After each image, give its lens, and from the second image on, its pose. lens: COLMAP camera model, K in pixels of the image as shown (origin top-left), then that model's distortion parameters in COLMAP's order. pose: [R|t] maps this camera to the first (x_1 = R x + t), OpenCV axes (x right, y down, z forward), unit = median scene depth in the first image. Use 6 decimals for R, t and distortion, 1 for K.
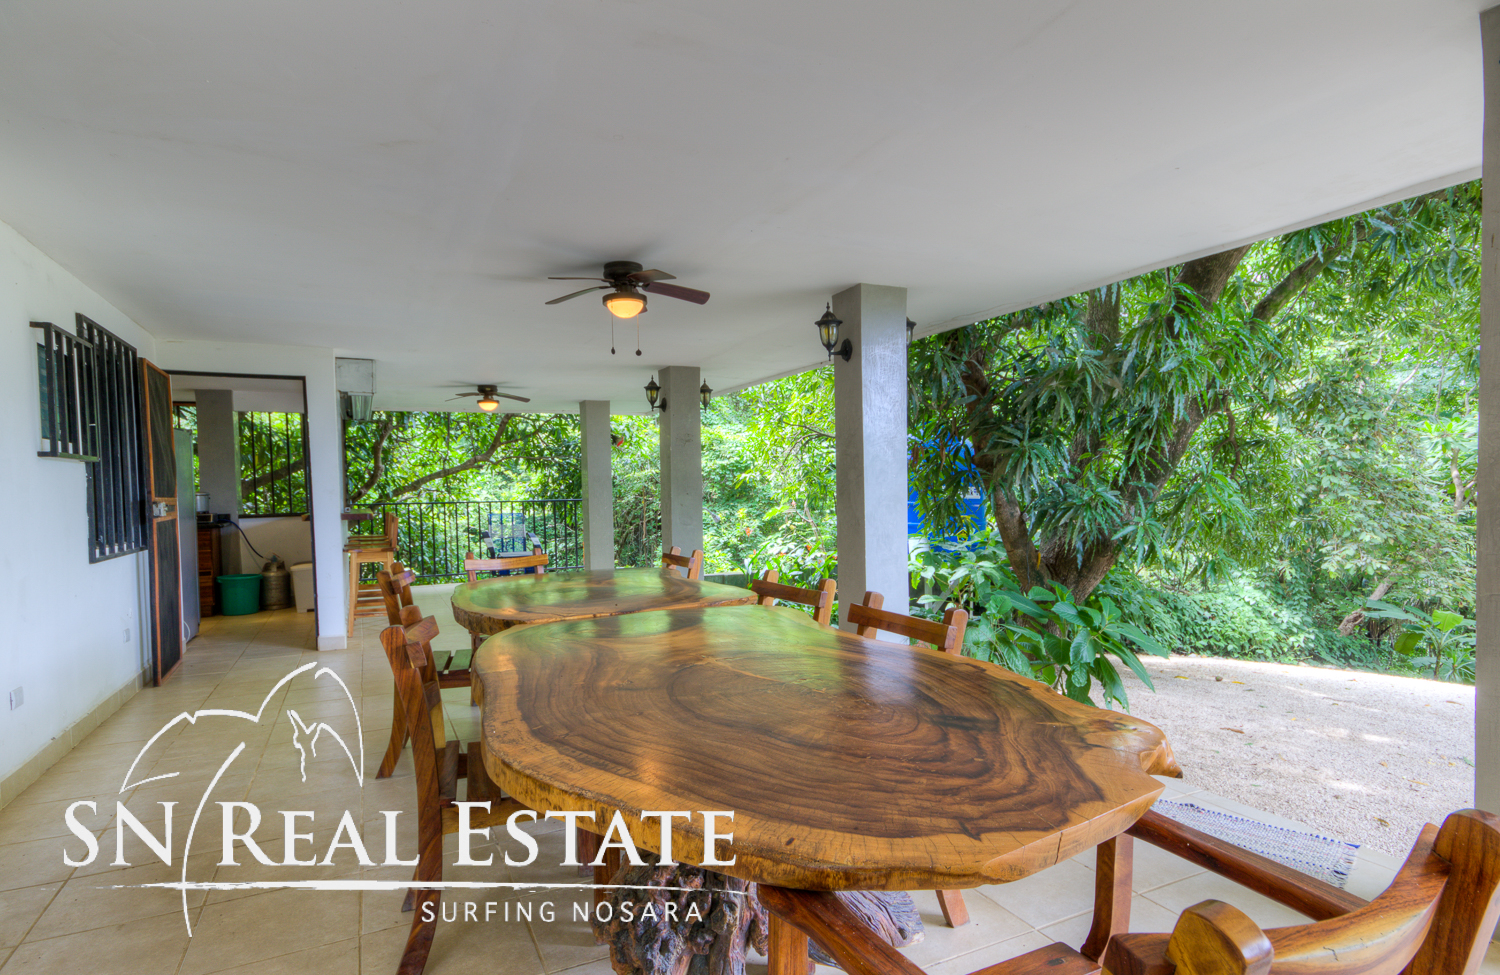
lens RADIAL K [[777.7, 0, 744.8], [0, 777.7, 507.8], [0, 0, 1]] dist [0.021056, -0.000249]
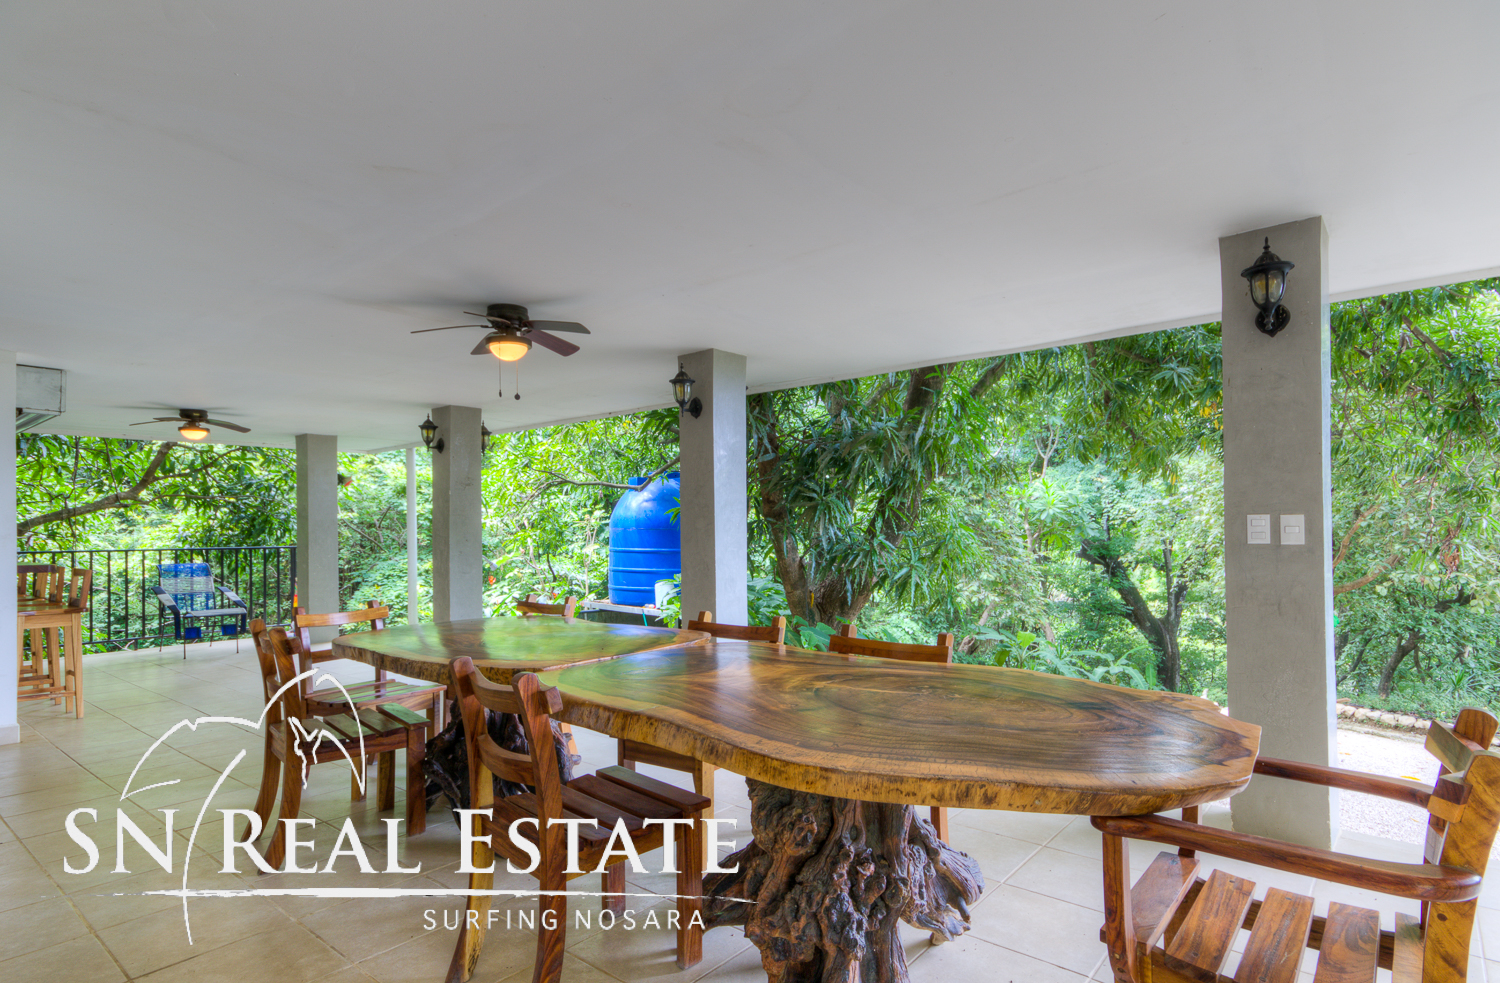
lens RADIAL K [[779.4, 0, 749.6], [0, 779.4, 522.8], [0, 0, 1]] dist [0.010418, 0.013541]
pose [[0.914424, 0.011832, 0.404585, -0.169506], [0.004950, 0.999171, -0.040408, 0.000651], [-0.404728, 0.038953, 0.913607, -0.007481]]
